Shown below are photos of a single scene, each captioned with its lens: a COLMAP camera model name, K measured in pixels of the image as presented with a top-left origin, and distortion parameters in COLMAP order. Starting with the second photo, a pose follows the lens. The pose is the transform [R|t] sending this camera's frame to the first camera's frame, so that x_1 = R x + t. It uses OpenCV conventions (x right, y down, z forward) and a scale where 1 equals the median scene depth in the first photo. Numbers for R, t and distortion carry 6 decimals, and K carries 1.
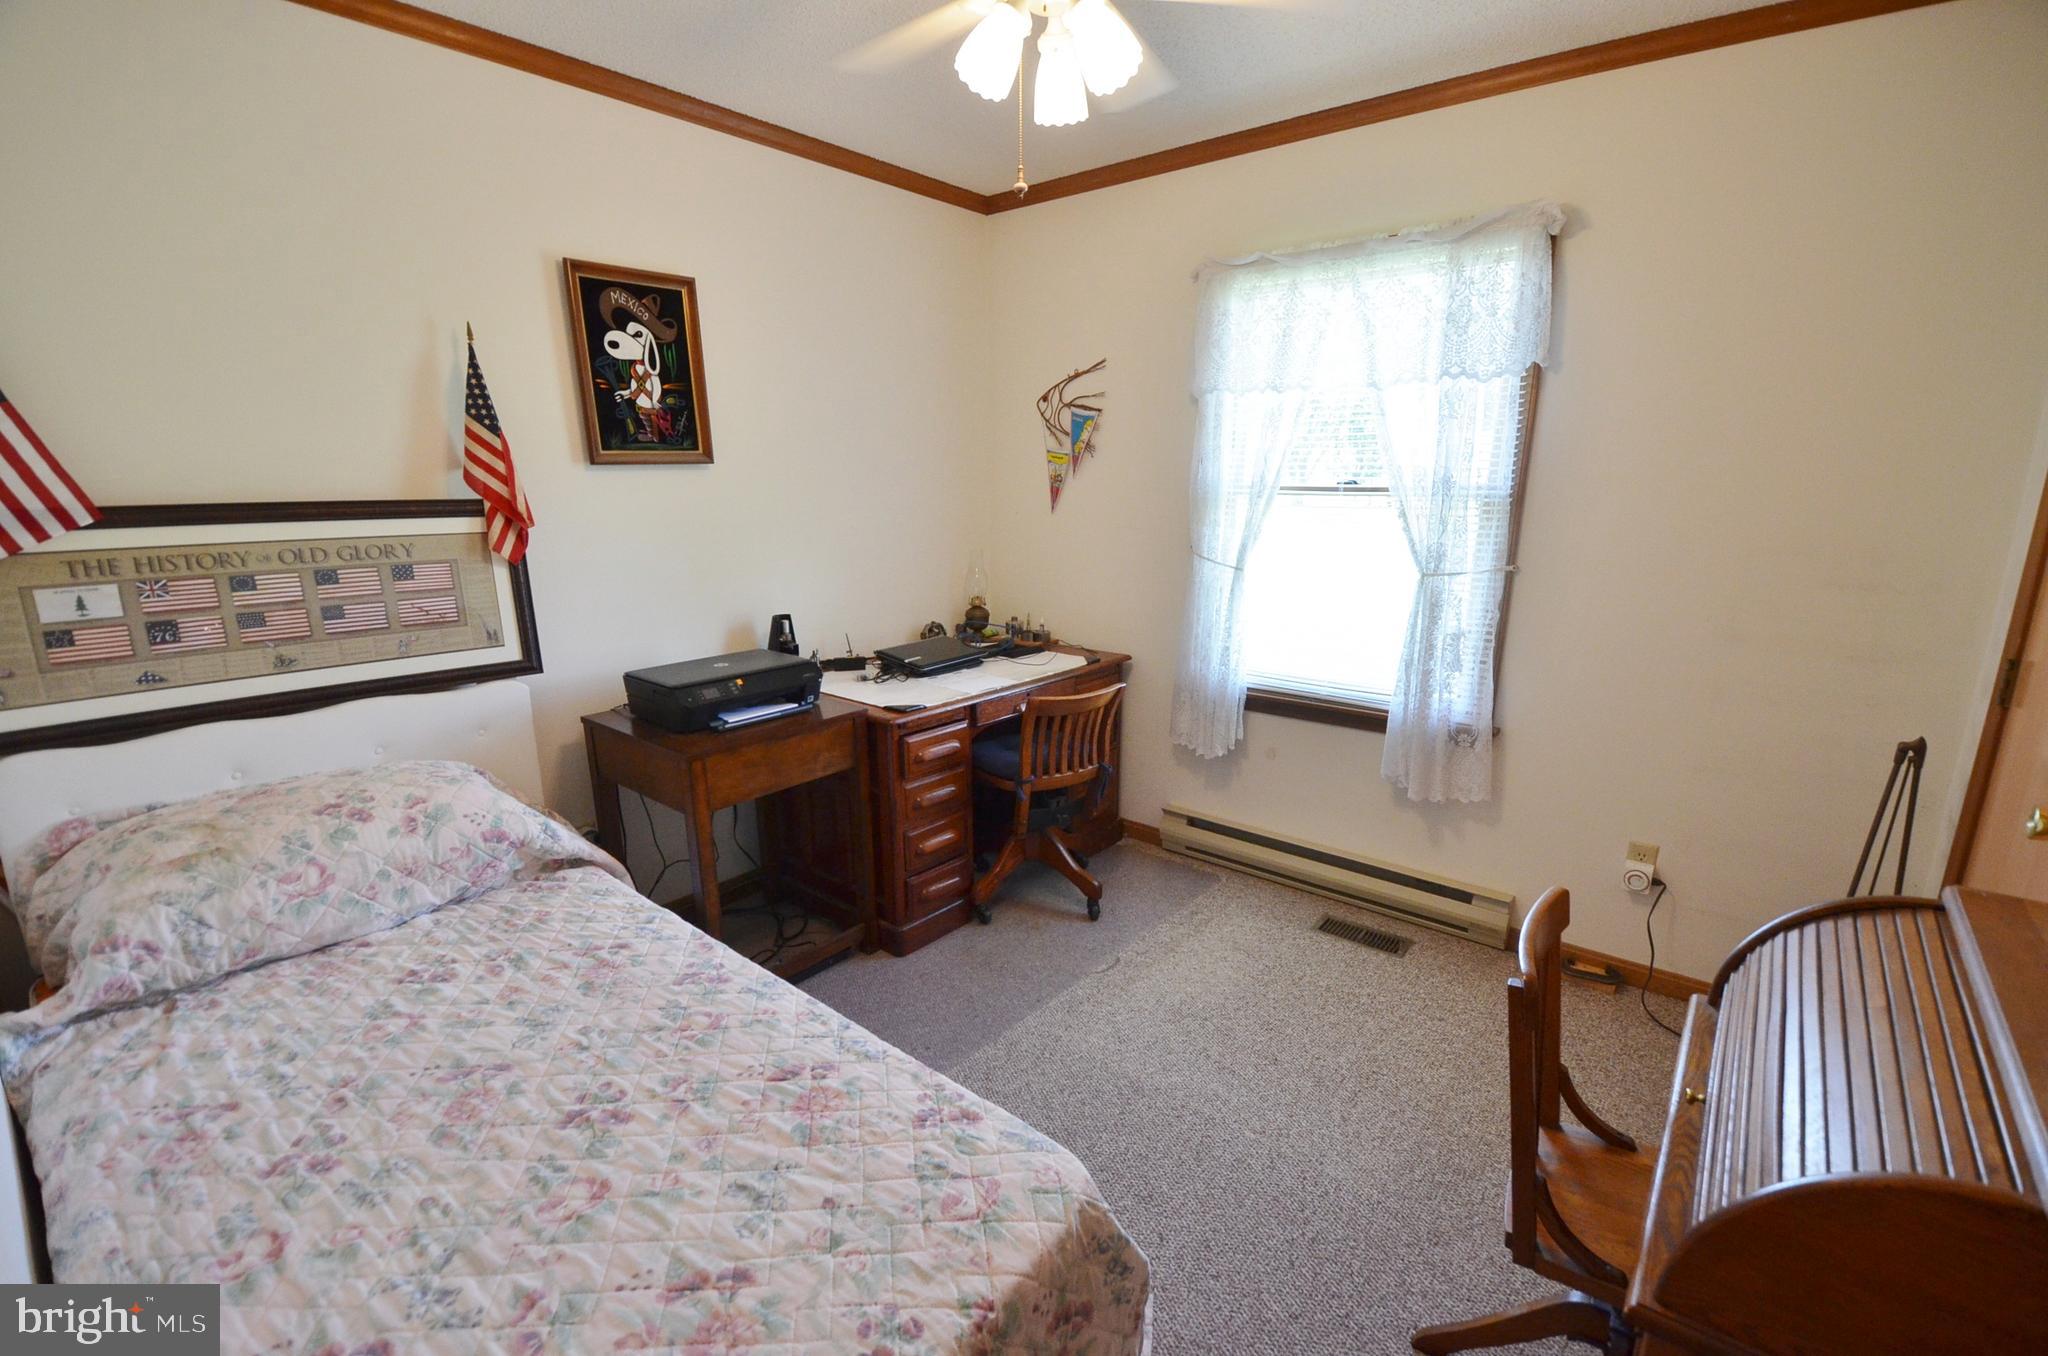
lens RADIAL K [[899.1, 0, 1033.3], [0, 899.1, 710.4], [0, 0, 1]] dist [0.009493, -0.020772]
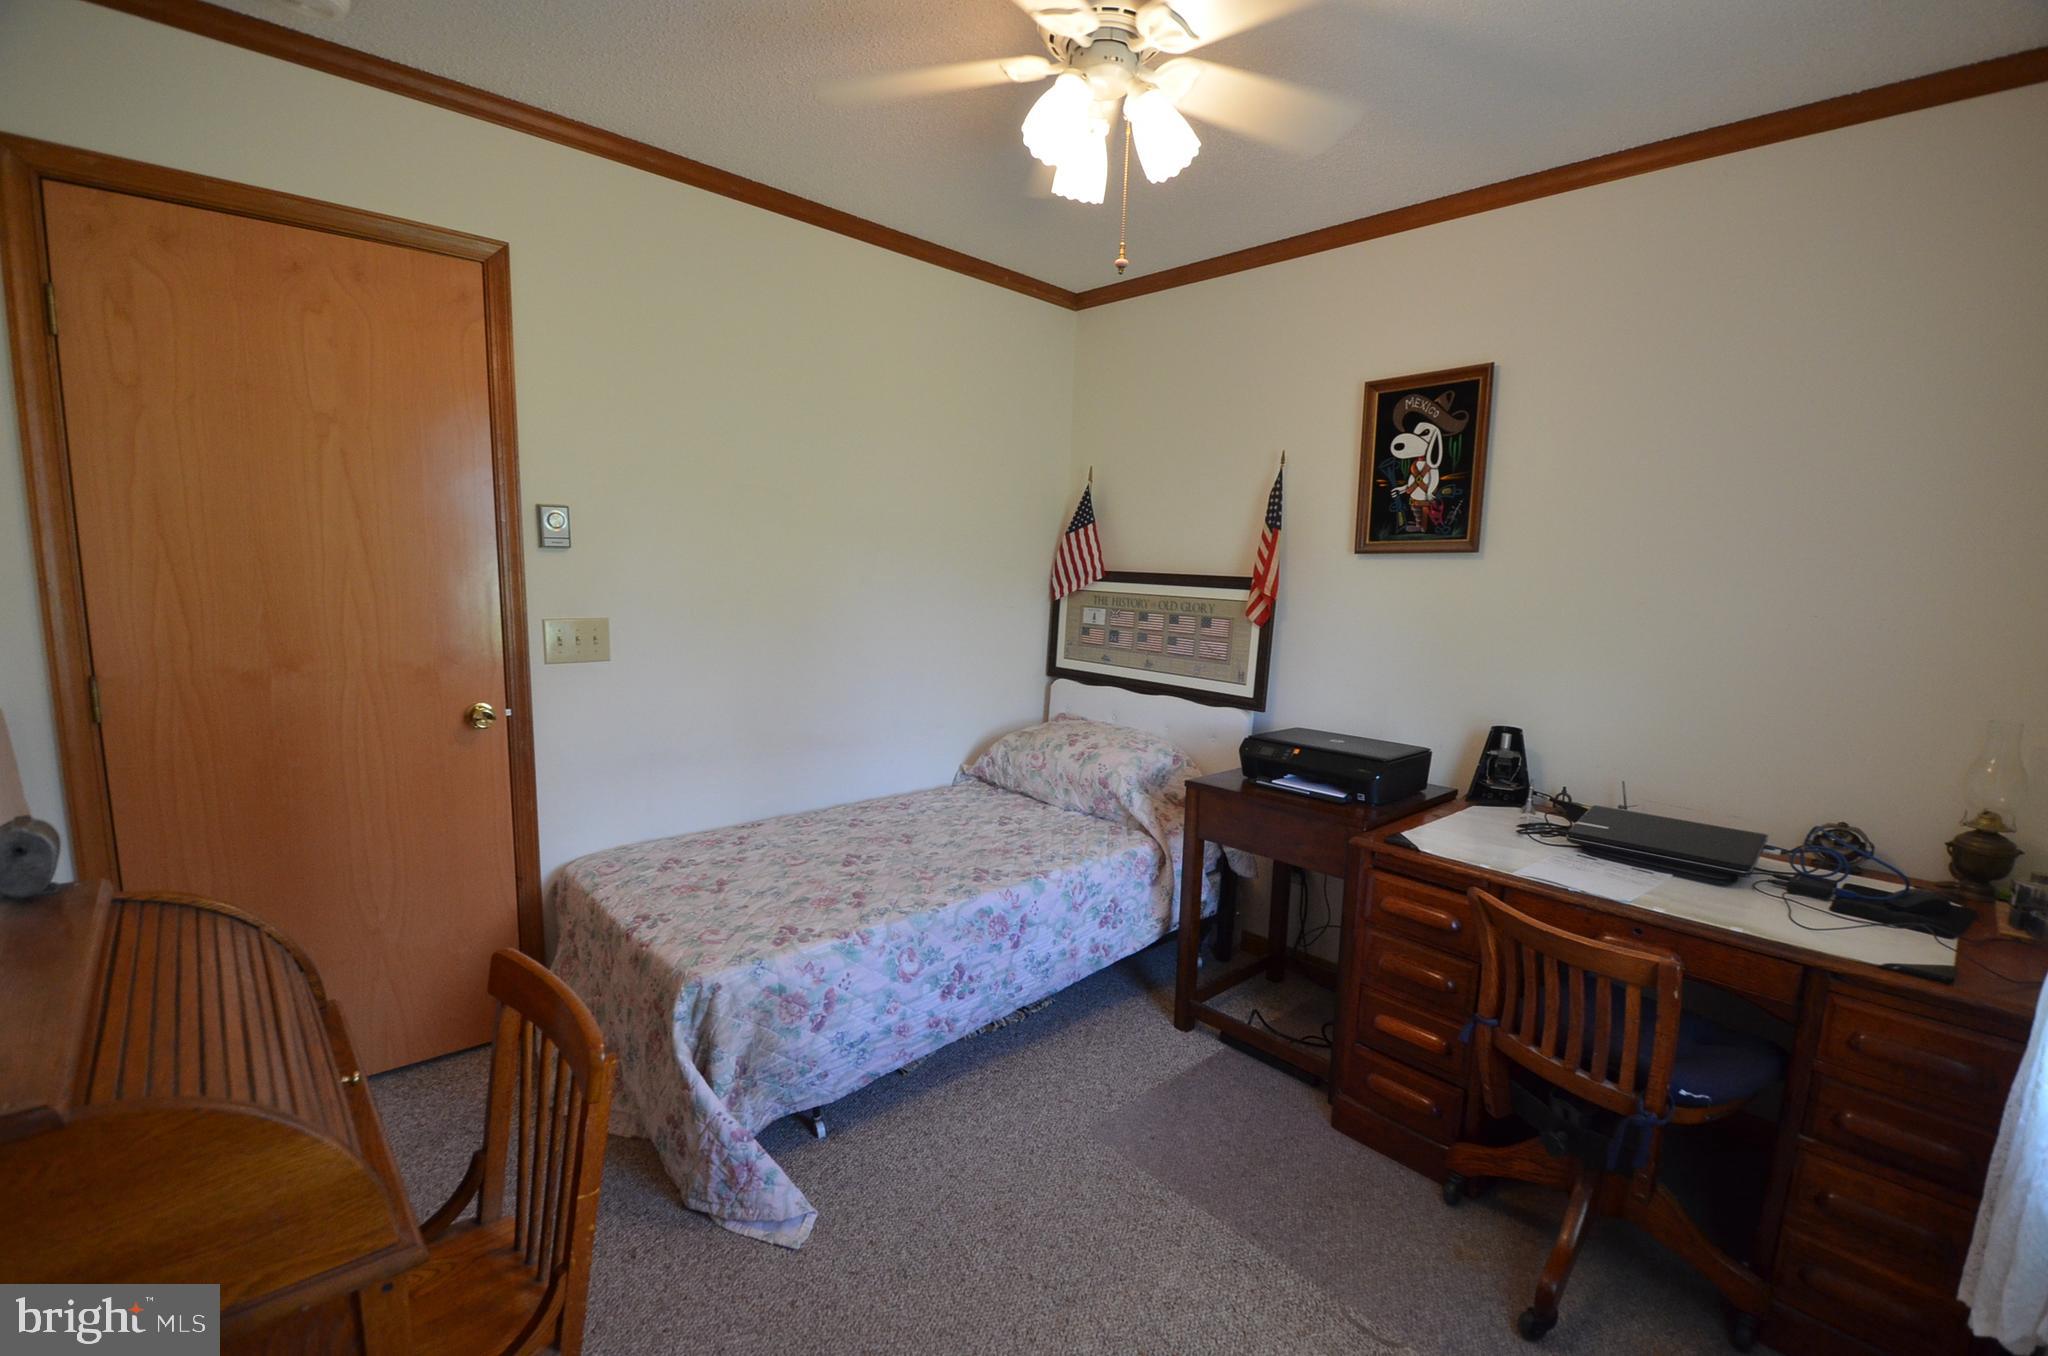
lens RADIAL K [[882.6, 0, 1030.6], [0, 882.6, 709.1], [0, 0, 1]] dist [0.013678, -0.018926]
pose [[-0.130545, 0.149118, -0.980164, 0.787943], [-0.284073, 0.941548, 0.181078, -0.194520], [0.949874, 0.302077, -0.080554, 0.853038]]
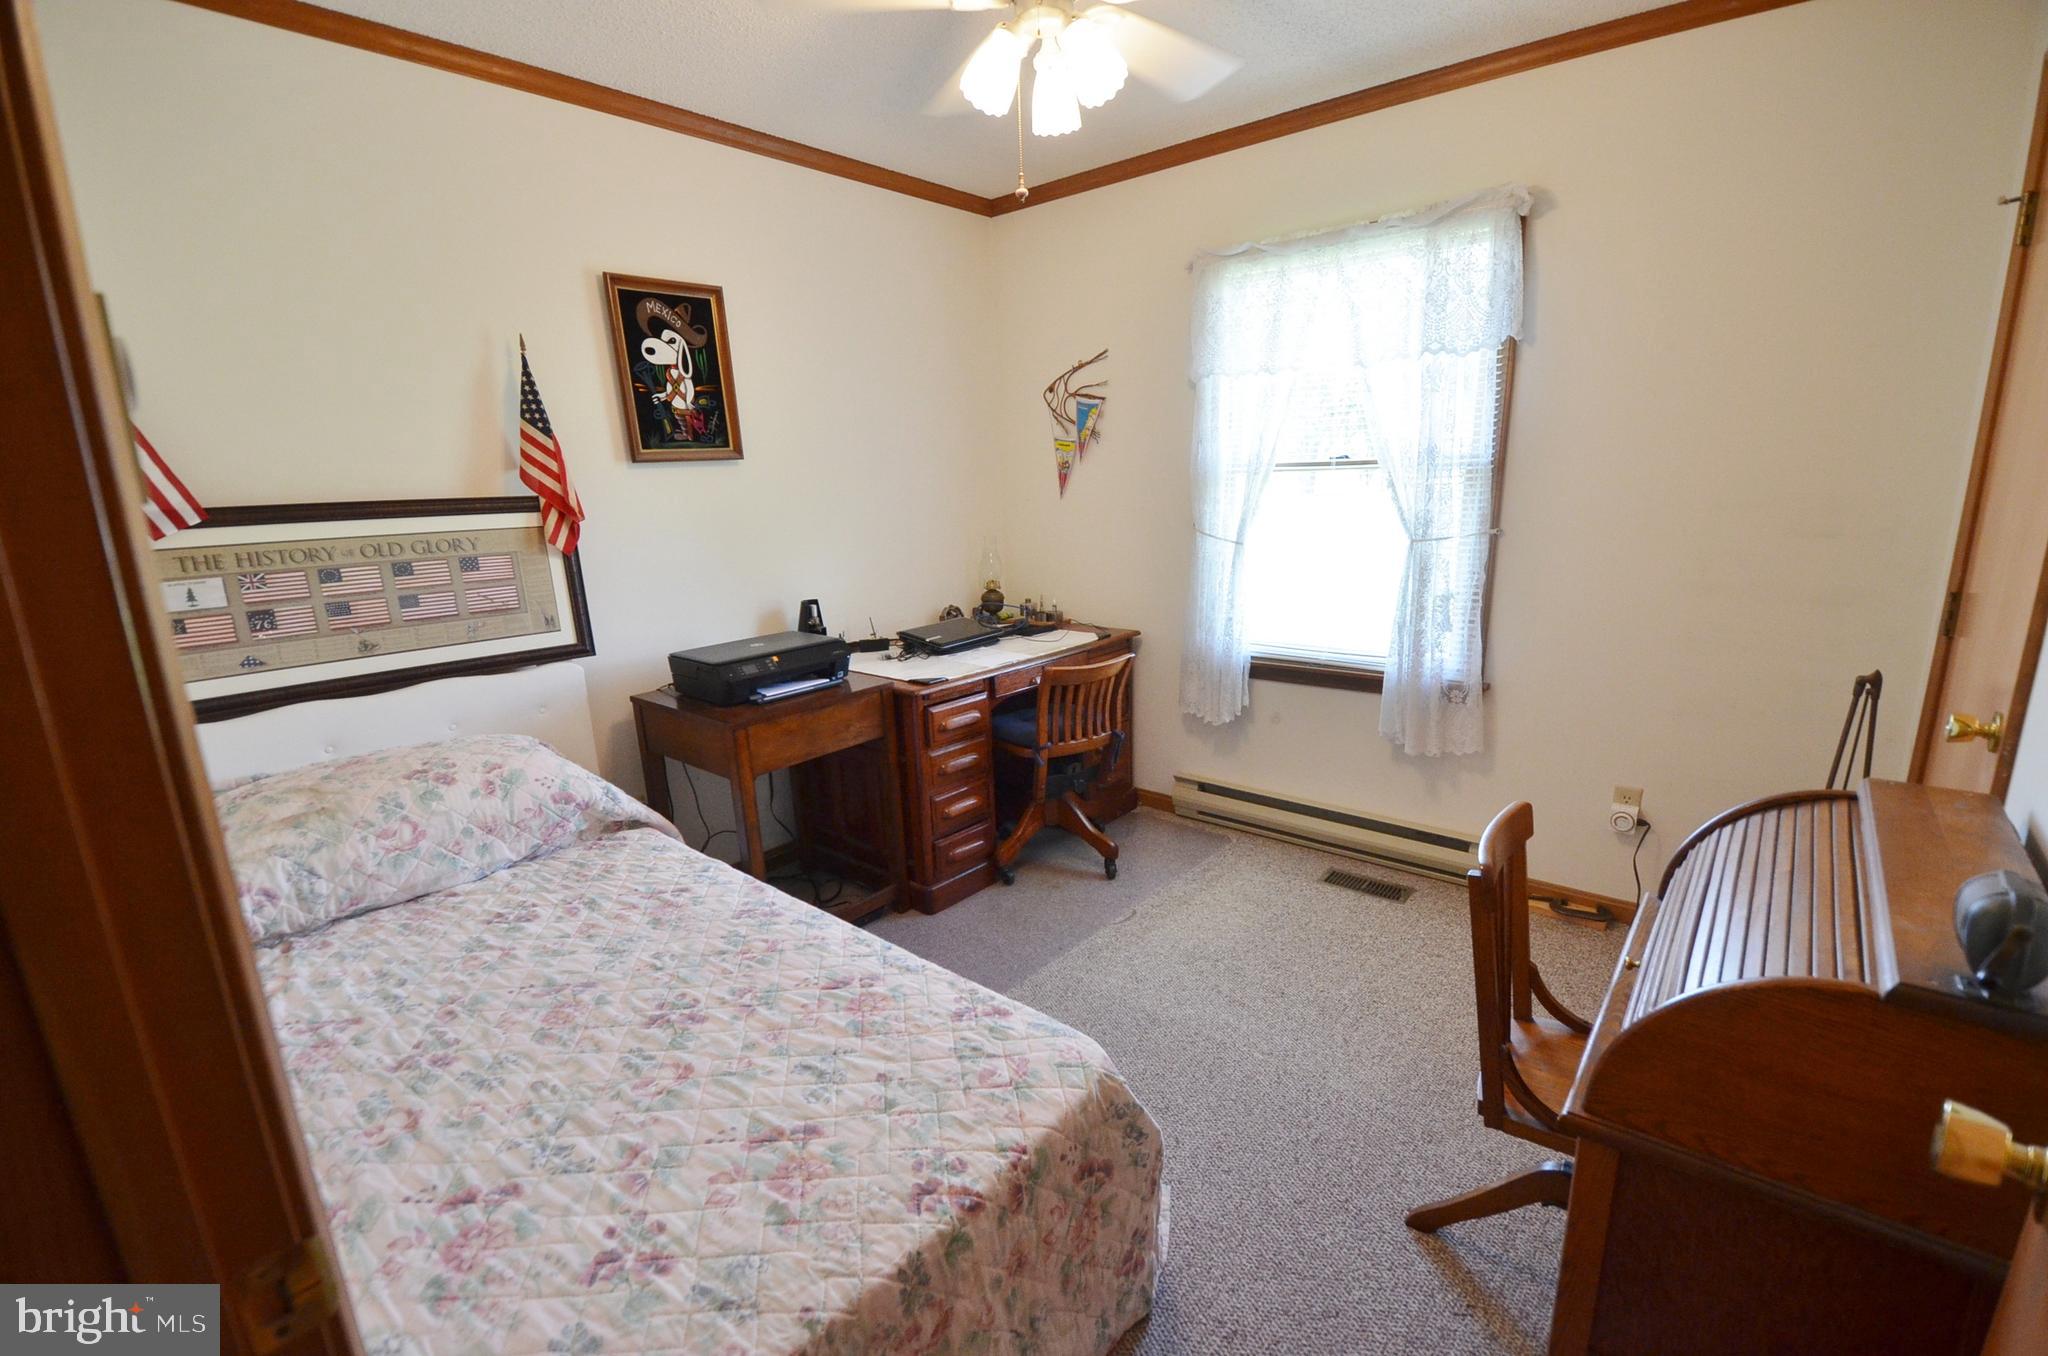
lens RADIAL K [[899.1, 0, 1033.3], [0, 899.1, 710.4], [0, 0, 1]] dist [0.009493, -0.020772]
pose [[0.999411, -0.028826, -0.018645, 0.001431], [0.028833, 0.999584, 0.000142, 0.043026], [0.018633, -0.000679, 0.999826, -0.081867]]
